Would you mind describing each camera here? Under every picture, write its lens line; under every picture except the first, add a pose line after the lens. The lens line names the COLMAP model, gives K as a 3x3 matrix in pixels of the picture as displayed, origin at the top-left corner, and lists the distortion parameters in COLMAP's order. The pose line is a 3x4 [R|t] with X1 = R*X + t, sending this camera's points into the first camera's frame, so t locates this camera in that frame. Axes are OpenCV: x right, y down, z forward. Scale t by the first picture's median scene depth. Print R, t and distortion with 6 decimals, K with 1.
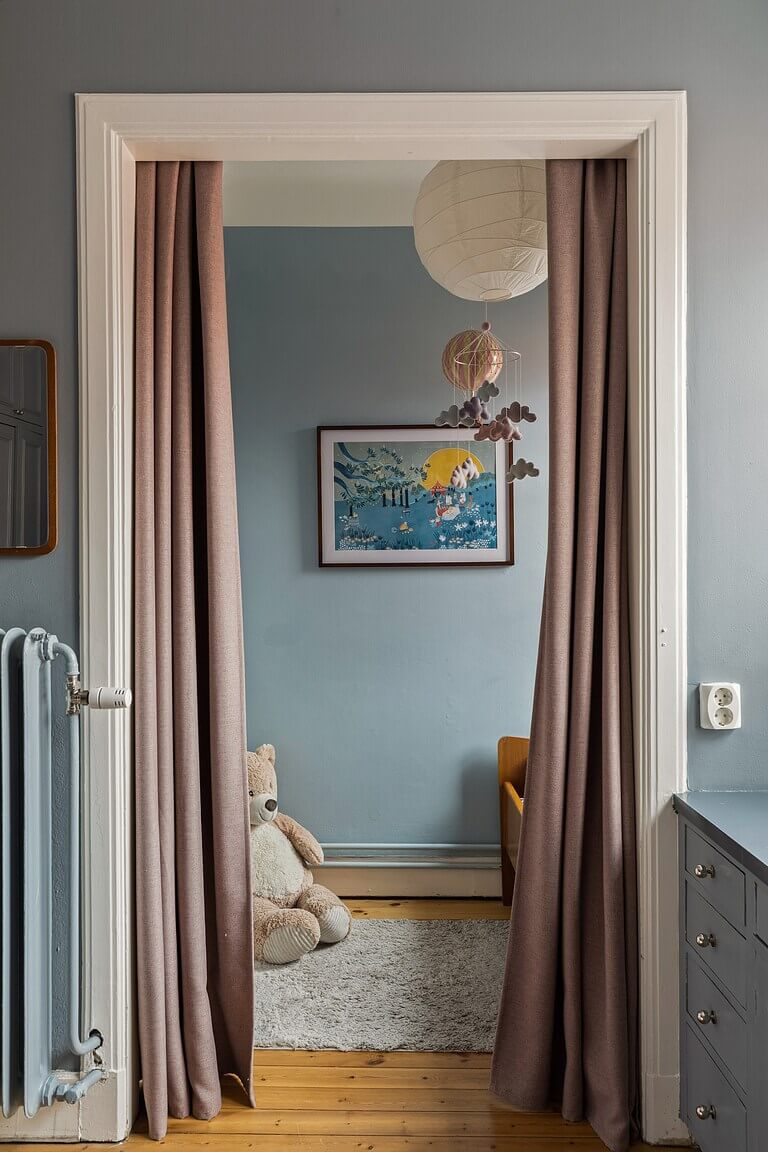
lens RADIAL K [[873.9, 0, 390.0], [0, 873.9, 570.1], [0, 0, 1]] dist [0.000714, -0.001118]
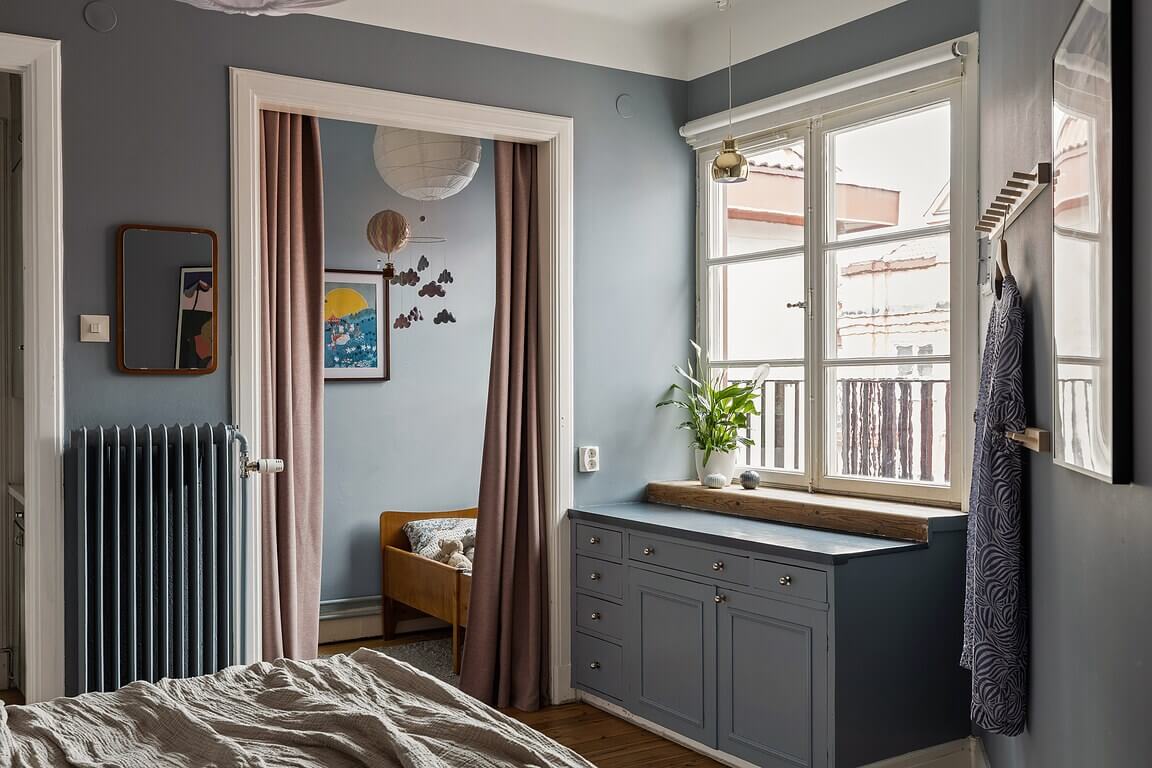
lens RADIAL K [[1044.2, 0, 574.8], [0, 1044.2, 385.1], [0, 0, 1]] dist [-0.001325, 0.000000]
pose [[0.846374, -0.000410, 0.532588, -0.768778], [-0.000623, 0.999998, 0.001759, -0.002418], [-0.532588, -0.001821, 0.846372, -0.788285]]
